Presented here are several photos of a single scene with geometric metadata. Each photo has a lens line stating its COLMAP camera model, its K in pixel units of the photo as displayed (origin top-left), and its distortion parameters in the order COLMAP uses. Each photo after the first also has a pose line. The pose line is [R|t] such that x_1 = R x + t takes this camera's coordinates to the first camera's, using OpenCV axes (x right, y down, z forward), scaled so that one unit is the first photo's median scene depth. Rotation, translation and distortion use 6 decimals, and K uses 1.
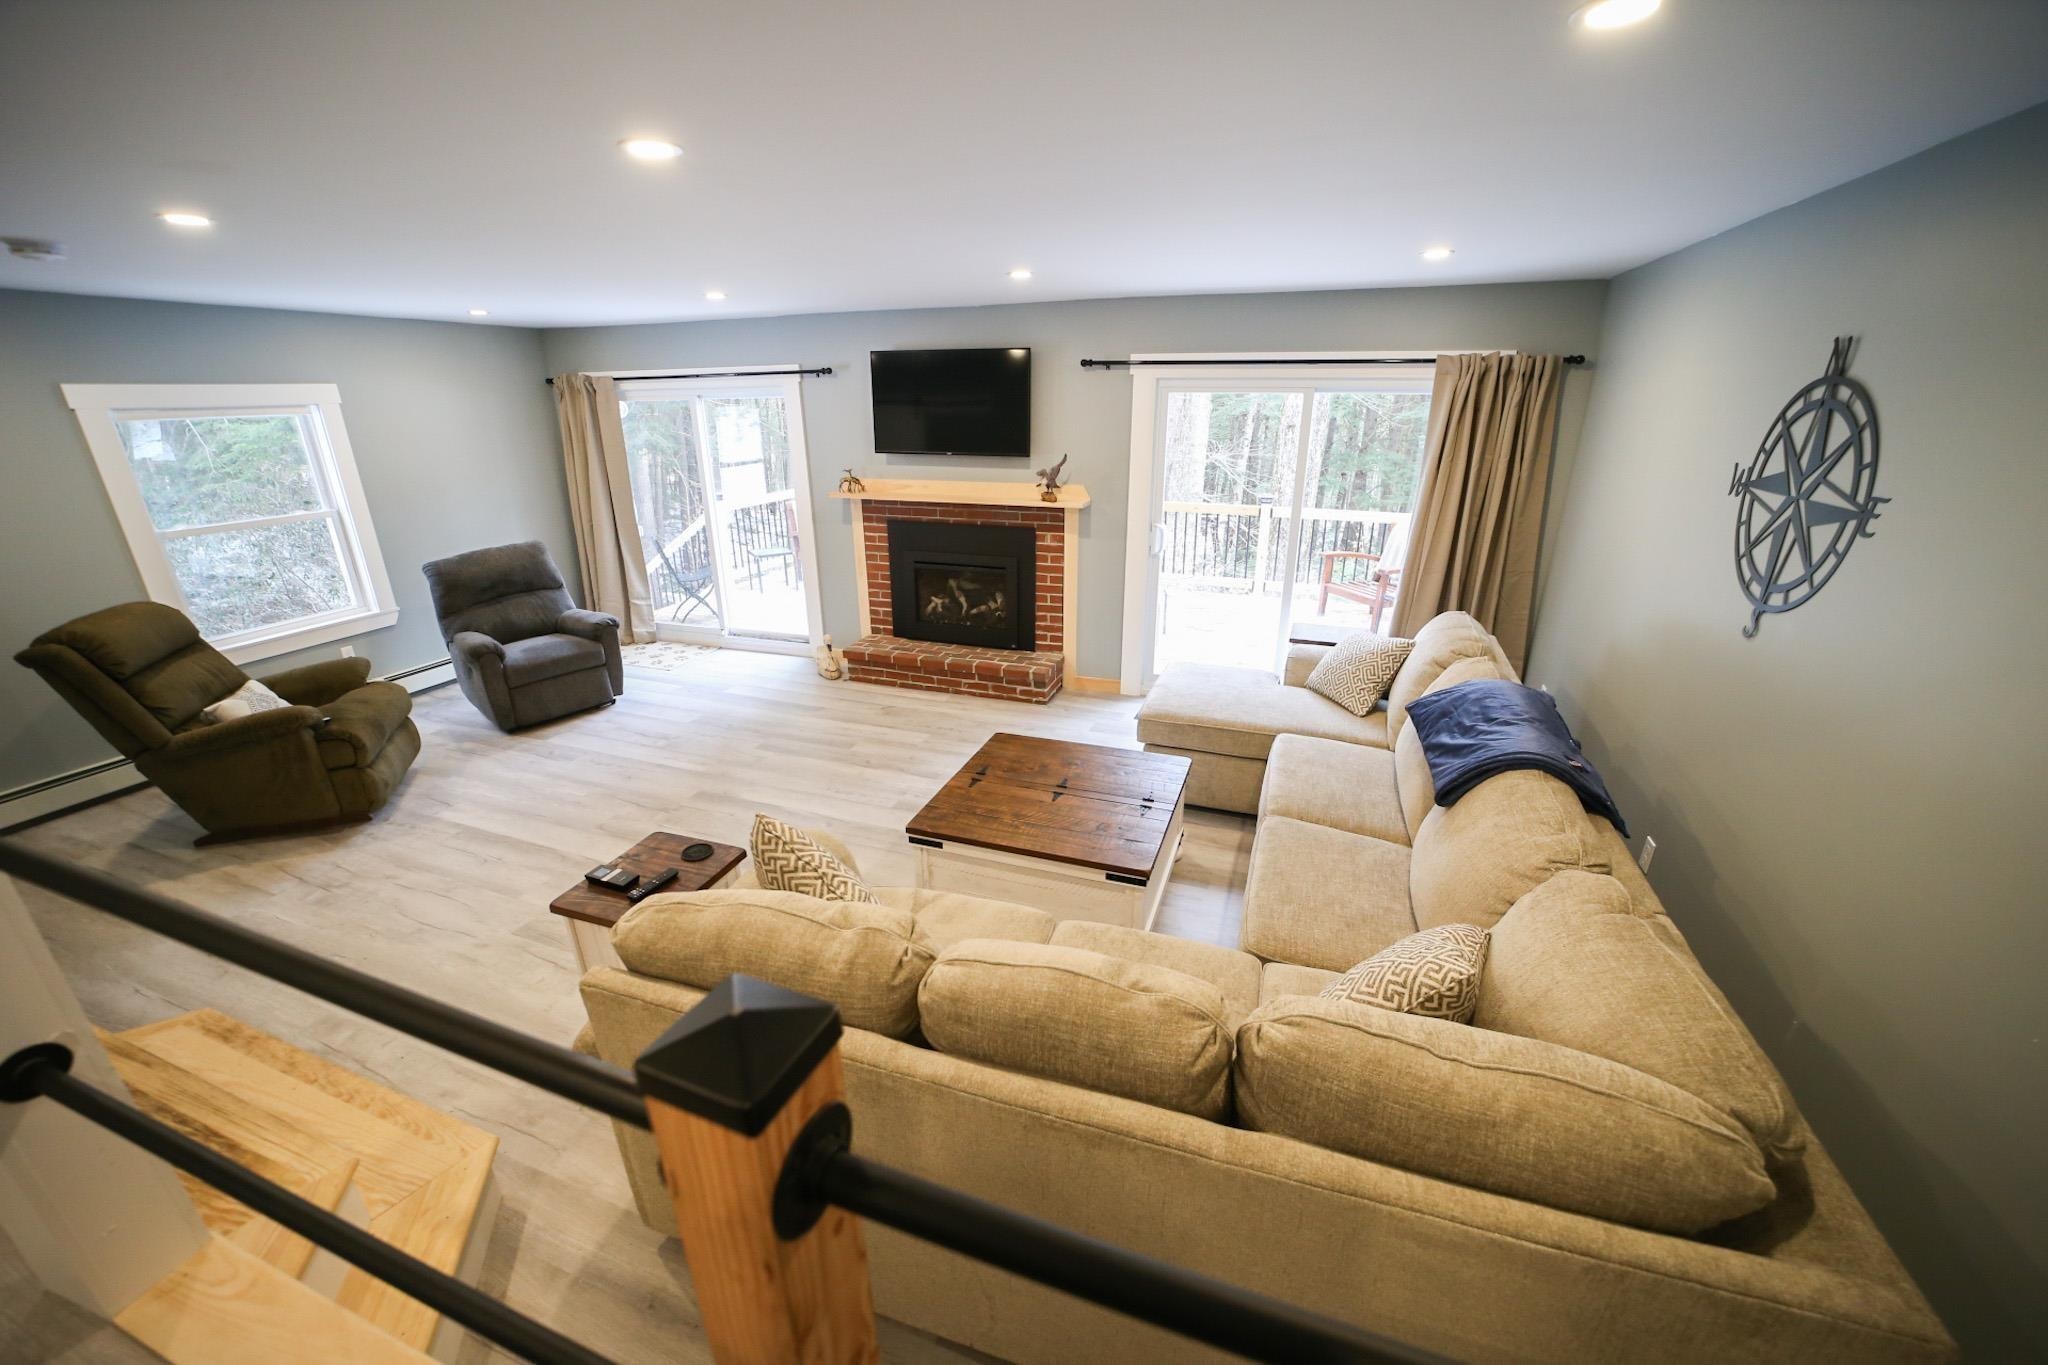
lens RADIAL K [[795.1, 0, 1027.0], [0, 795.1, 691.1], [0, 0, 1]] dist [-0.045404, 0.010794]
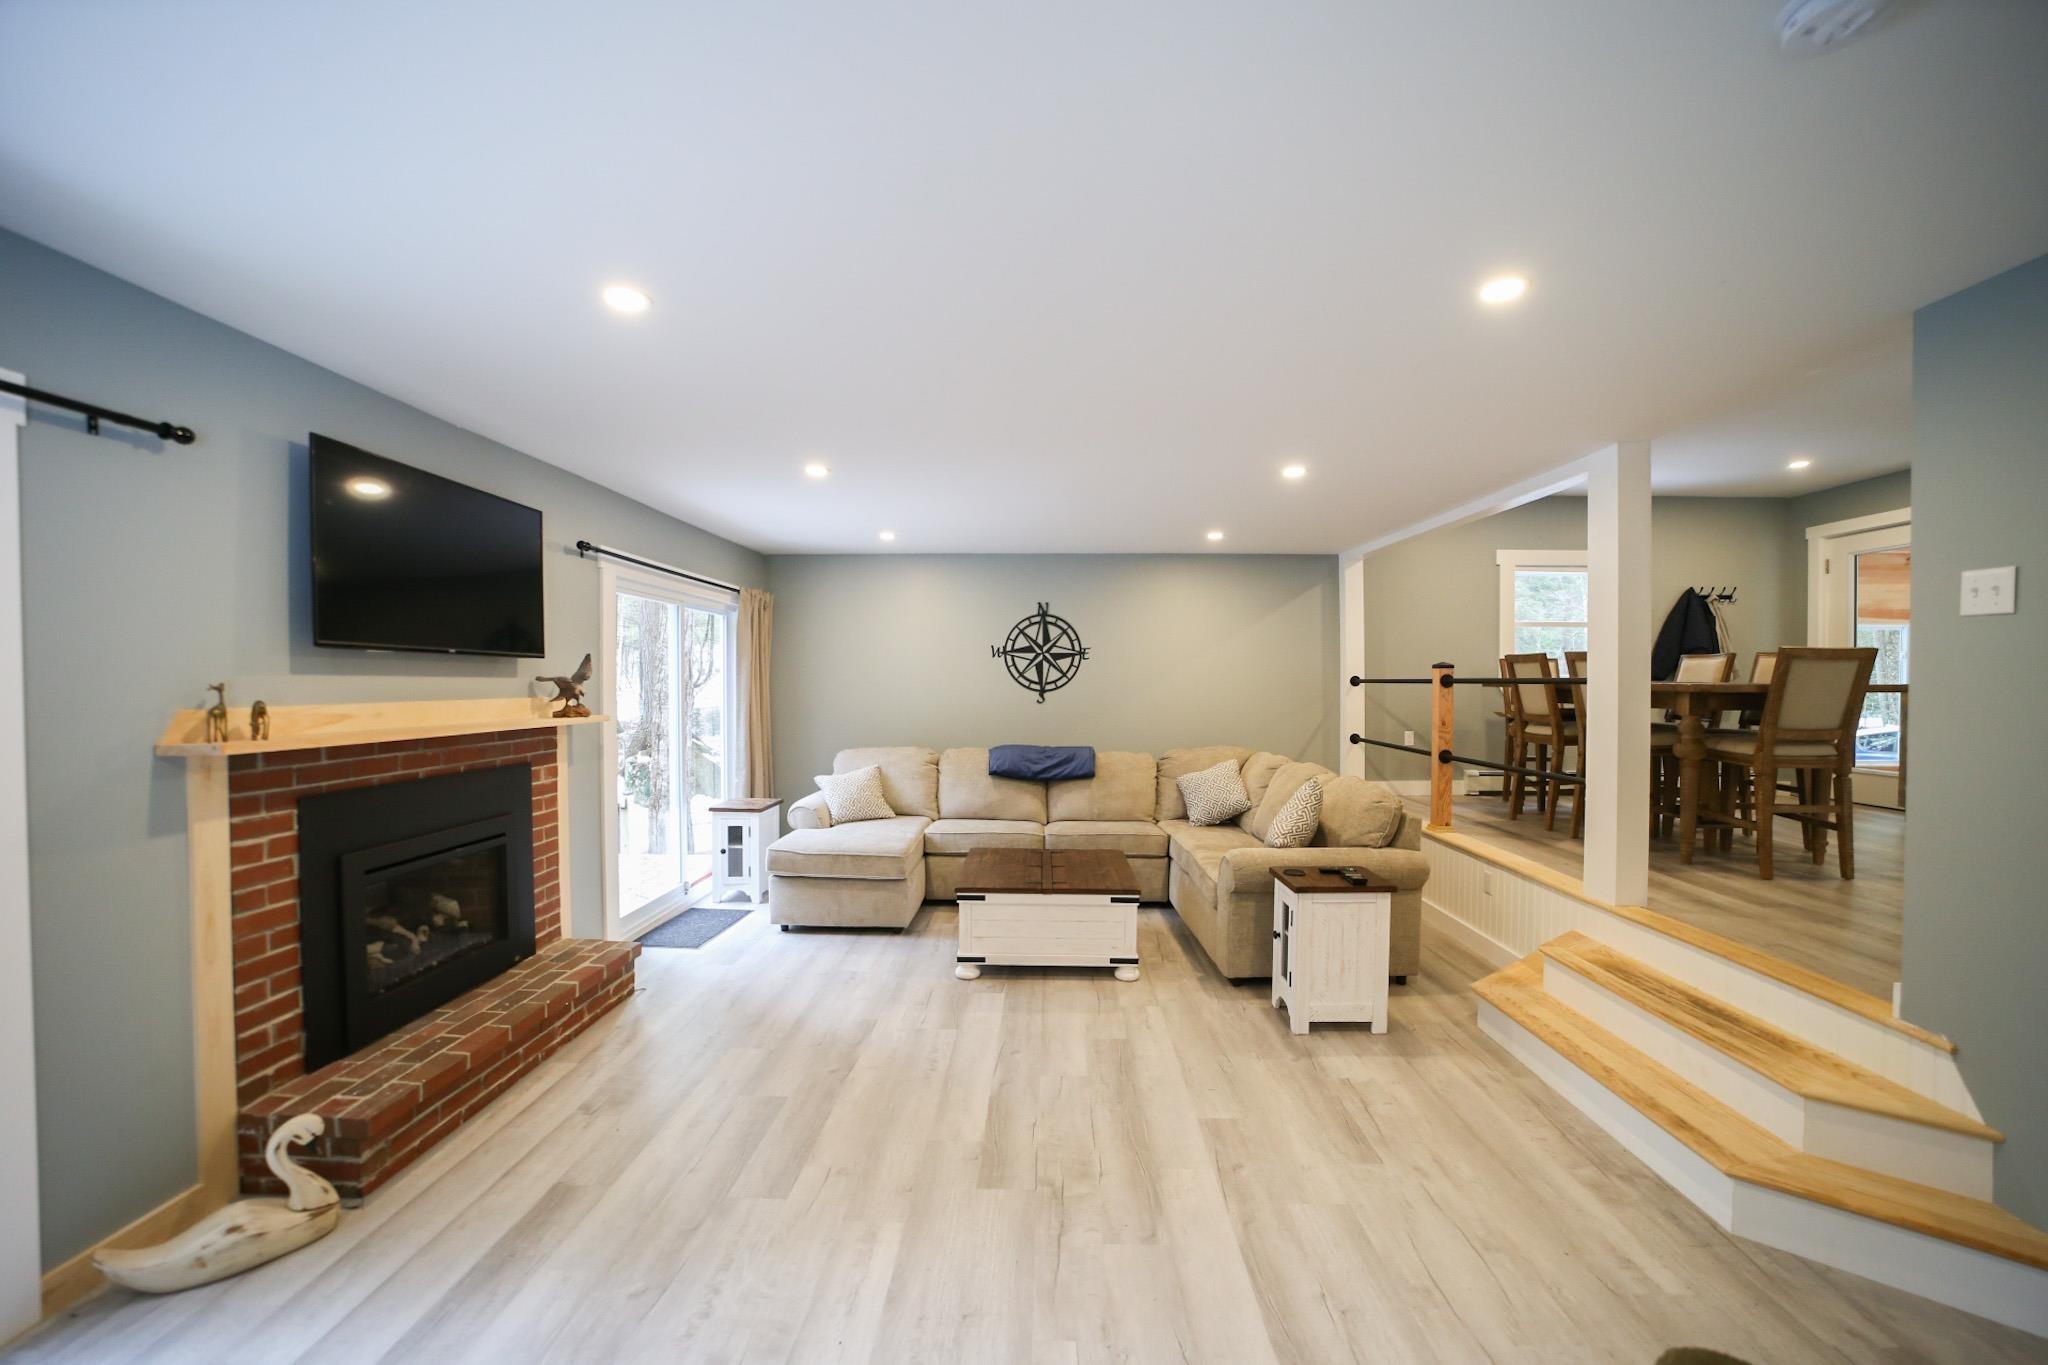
lens RADIAL K [[795.1, 0, 1027.0], [0, 795.1, 691.1], [0, 0, 1]] dist [-0.045404, 0.010794]
pose [[-0.314905, -0.007636, 0.949092, -0.742315], [0.335098, 0.934676, 0.118704, -0.197918], [-0.888000, 0.355420, -0.291776, 0.793776]]
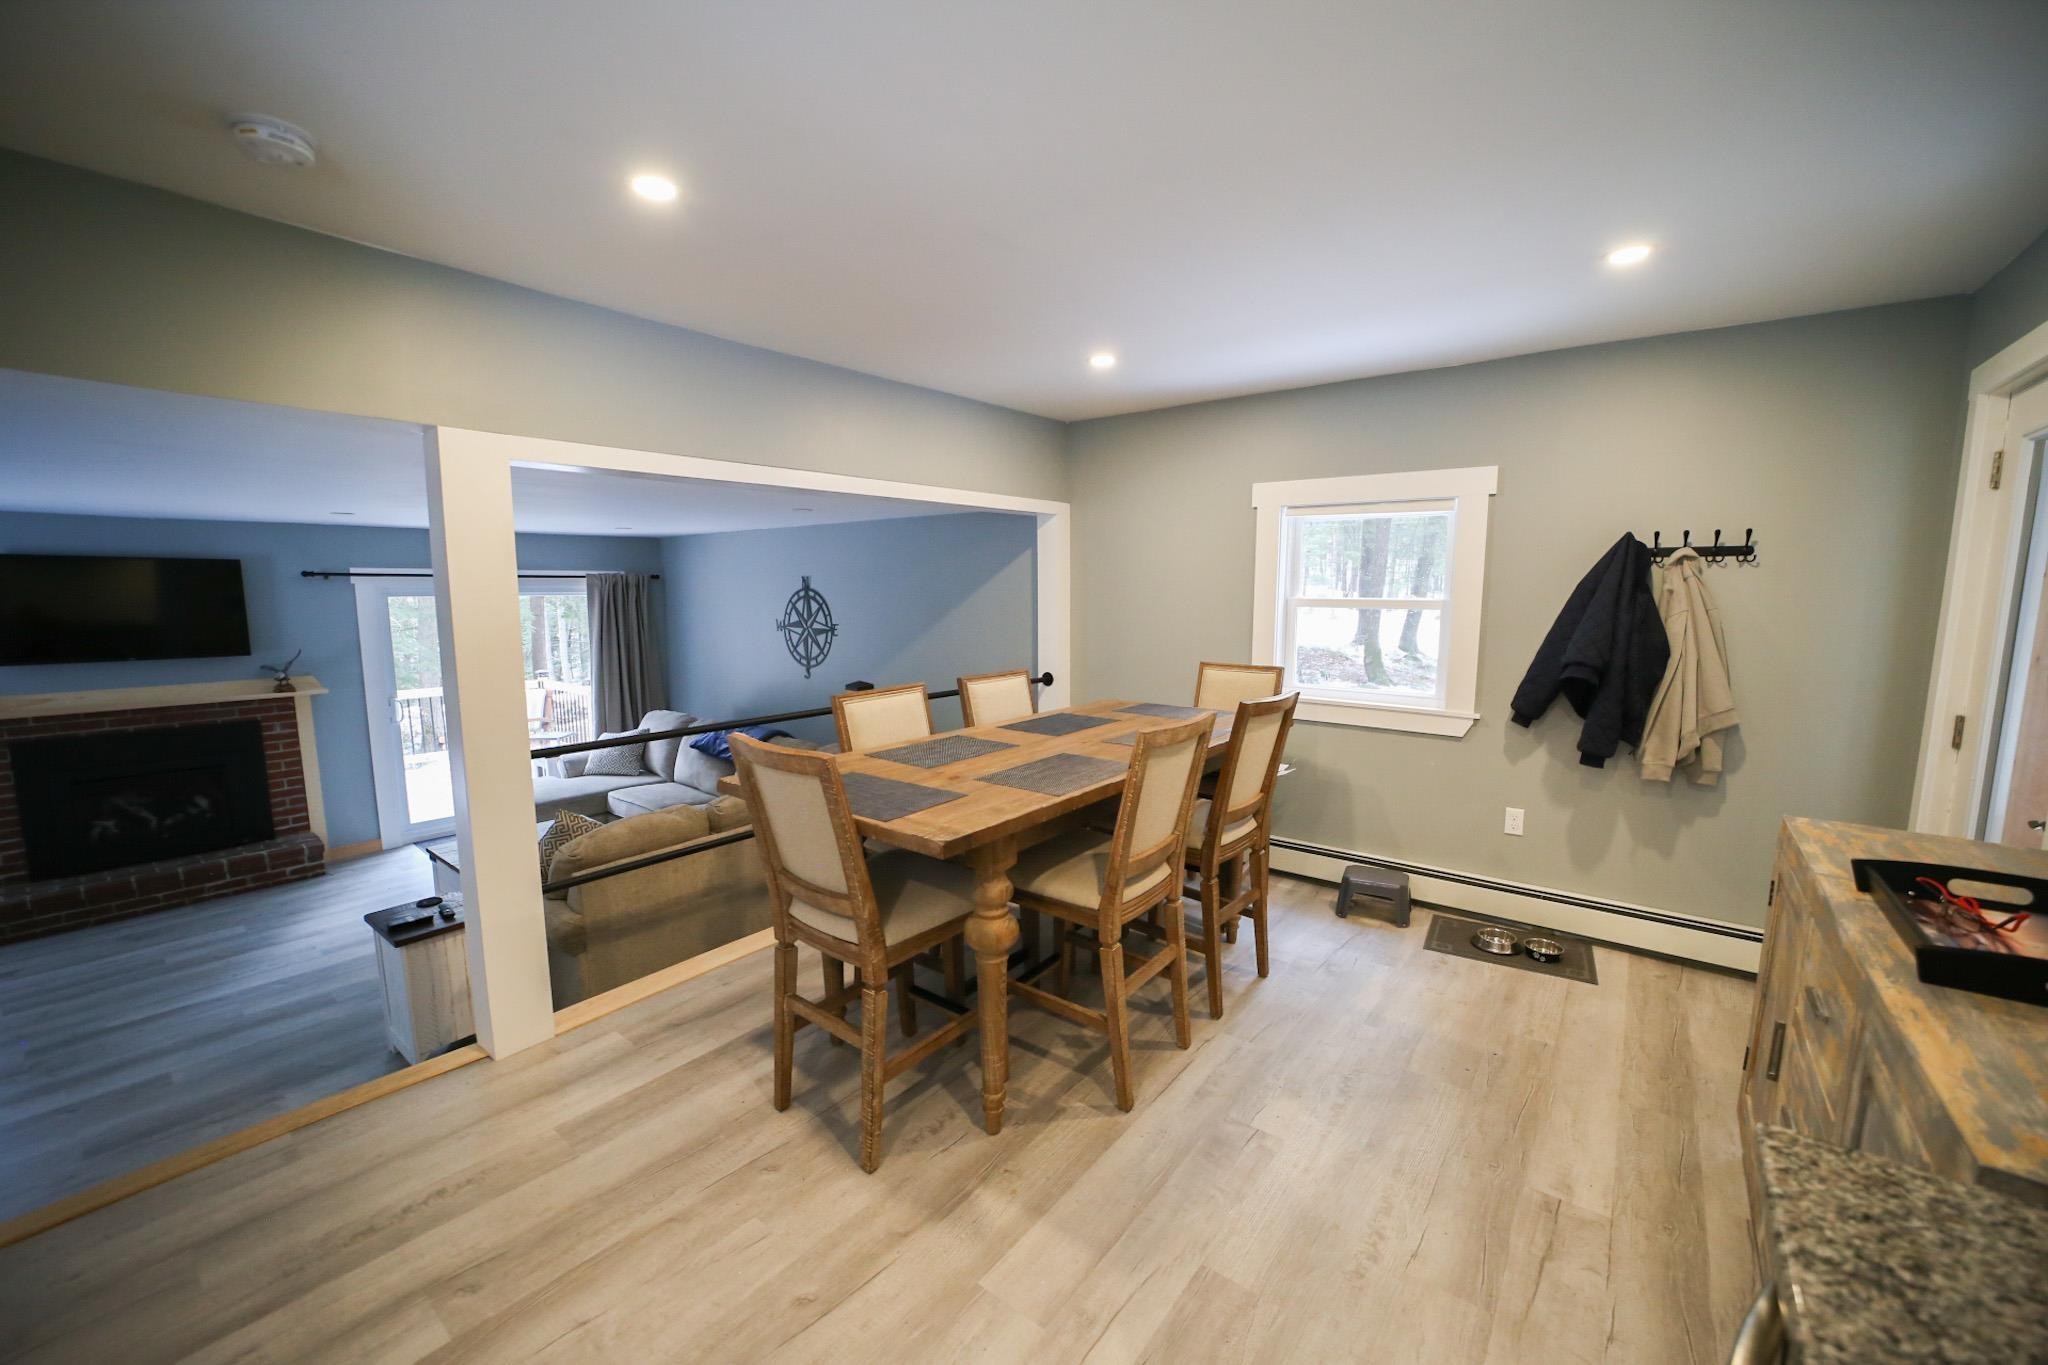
lens RADIAL K [[795.1, 0, 1027.0], [0, 795.1, 691.1], [0, 0, 1]] dist [-0.045404, 0.010794]
pose [[0.304050, -0.114881, 0.945704, -0.636385], [0.333038, 0.942884, 0.007465, 0.090174], [-0.892546, 0.312686, 0.324944, -0.253813]]
